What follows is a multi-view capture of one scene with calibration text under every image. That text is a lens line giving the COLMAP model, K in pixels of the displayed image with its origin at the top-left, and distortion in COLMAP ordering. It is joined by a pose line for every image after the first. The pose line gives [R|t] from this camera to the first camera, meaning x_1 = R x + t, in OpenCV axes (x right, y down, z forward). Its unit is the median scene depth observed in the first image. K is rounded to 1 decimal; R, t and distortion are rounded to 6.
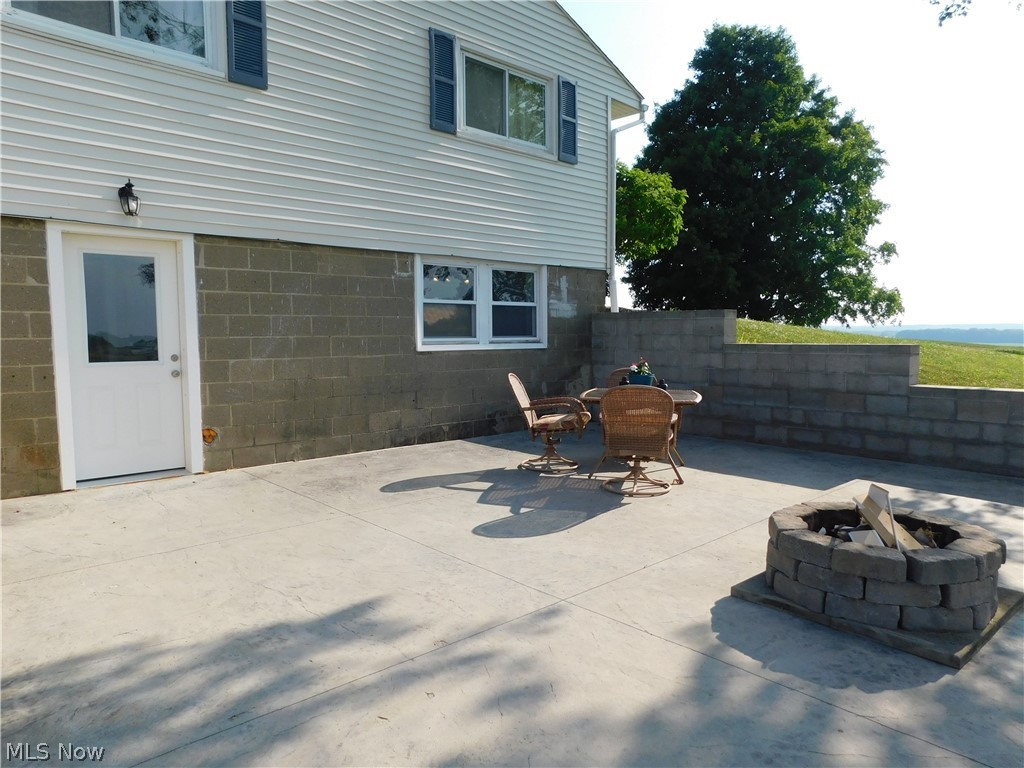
lens RADIAL K [[685.6, 0, 478.5], [0, 685.6, 387.4], [0, 0, 1]] dist [-0.017099, 0.012680]
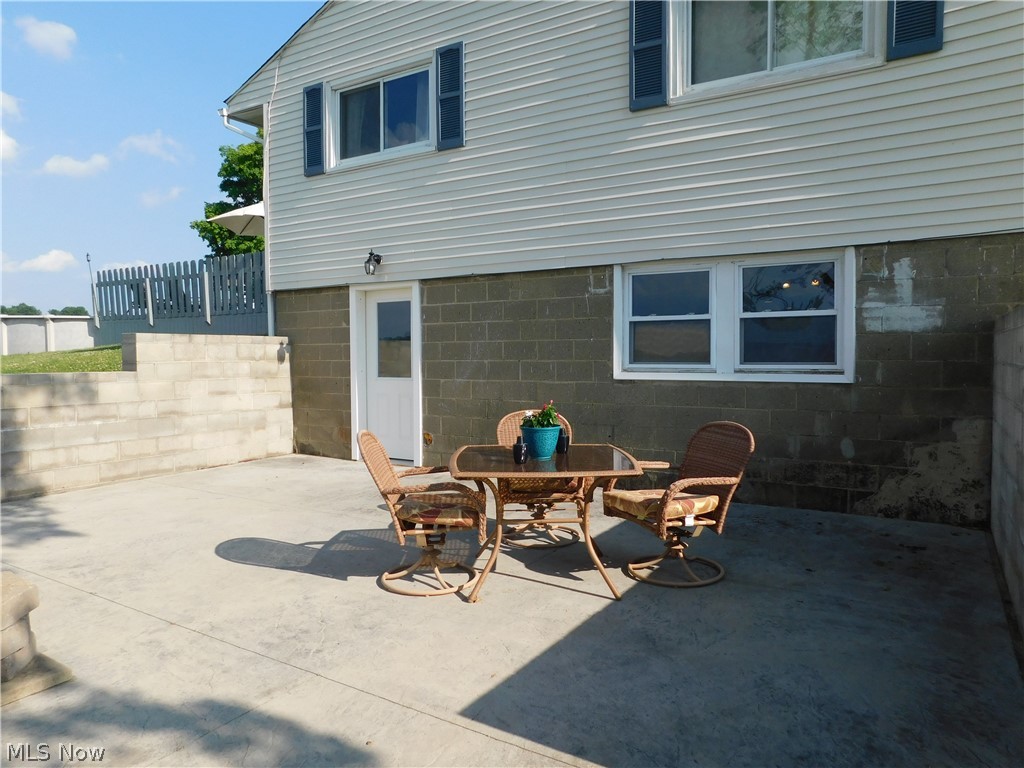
lens RADIAL K [[685.6, 0, 510.4], [0, 685.6, 384.1], [0, 0, 1]] dist [-0.017099, 0.012680]
pose [[0.290597, 0.046583, -0.955711, 0.714821], [-0.070065, 0.997169, 0.027300, -0.063273], [0.954277, 0.059029, 0.293038, 0.654977]]
